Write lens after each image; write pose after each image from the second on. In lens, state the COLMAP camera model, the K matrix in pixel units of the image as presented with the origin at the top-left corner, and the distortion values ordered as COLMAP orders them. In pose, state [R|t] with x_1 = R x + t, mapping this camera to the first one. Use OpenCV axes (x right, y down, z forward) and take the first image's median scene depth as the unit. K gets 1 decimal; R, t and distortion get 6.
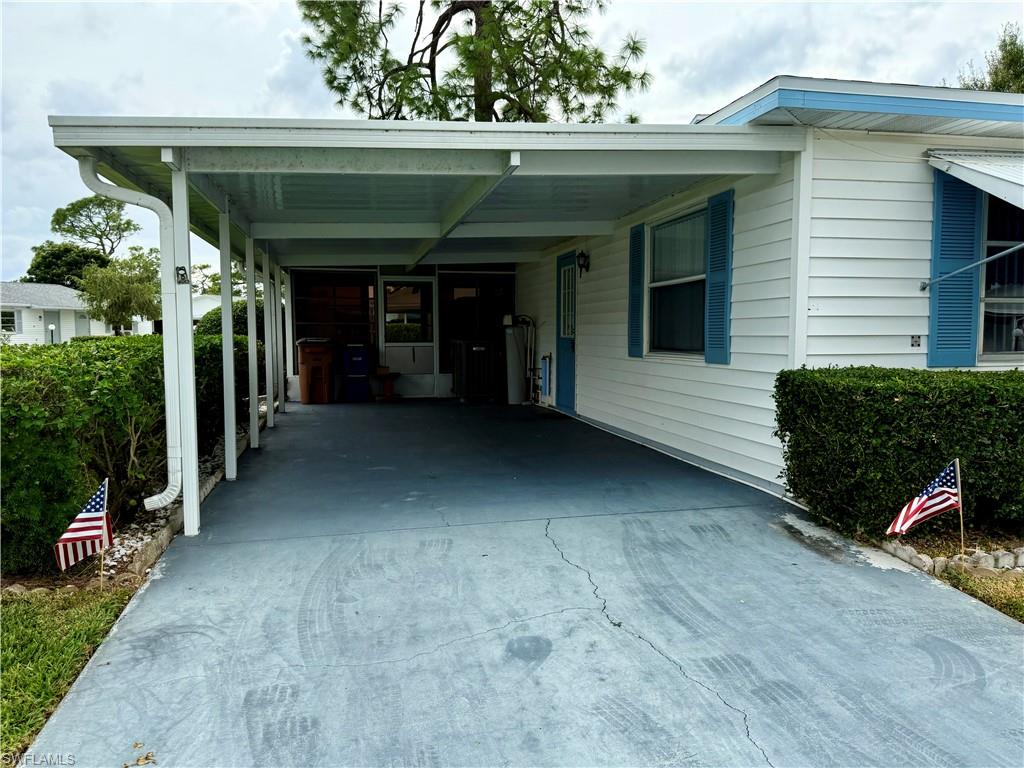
lens RADIAL K [[794.5, 0, 514.7], [0, 794.5, 386.0], [0, 0, 1]] dist [0.047992, -0.066263]
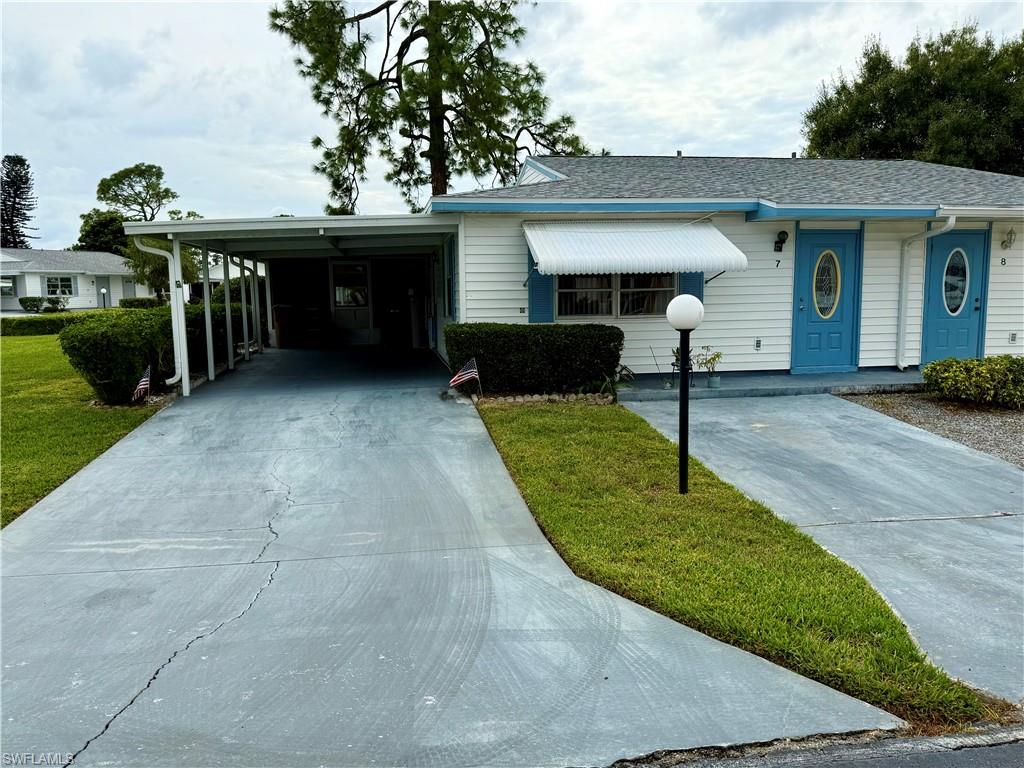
lens RADIAL K [[794.5, 0, 514.7], [0, 794.5, 386.0], [0, 0, 1]] dist [0.047992, -0.066263]
pose [[0.998925, -0.002307, -0.046298, 0.231769], [0.004830, 0.998505, 0.054455, 0.012313], [0.046103, -0.054620, 0.997442, -0.448690]]
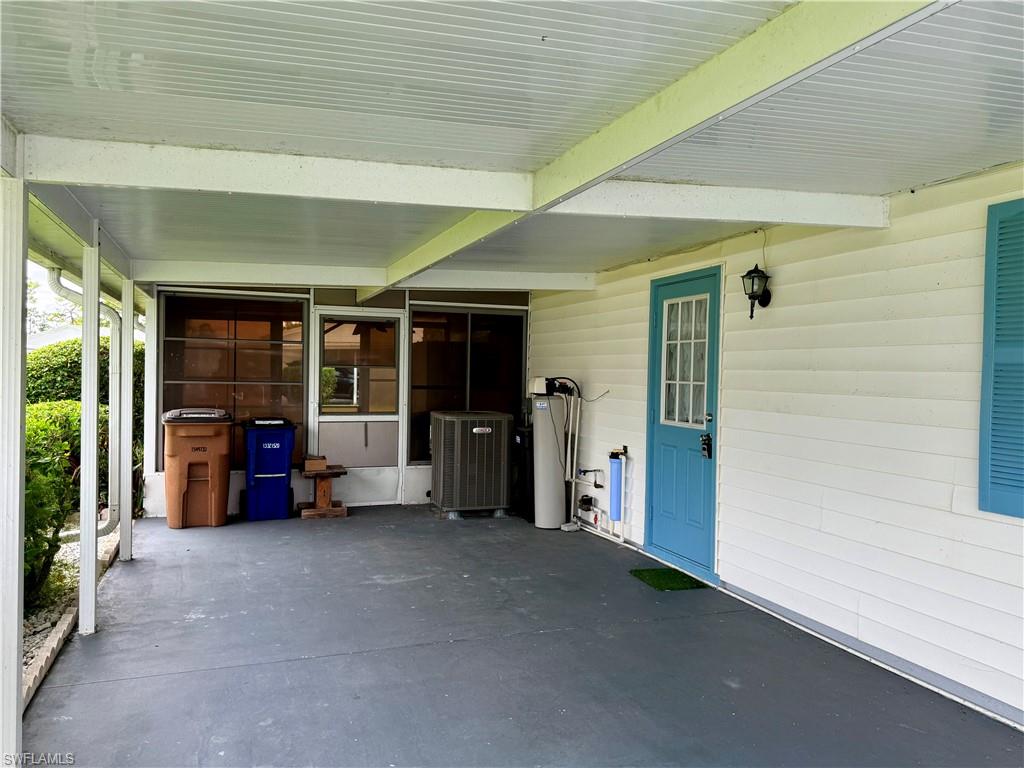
lens RADIAL K [[794.5, 0, 514.7], [0, 794.5, 386.0], [0, 0, 1]] dist [0.047992, -0.066263]
pose [[0.990706, 0.018134, 0.134804, -0.096124], [-0.011835, 0.998806, -0.047387, -0.049083], [-0.135502, 0.045351, 0.989739, 0.375406]]
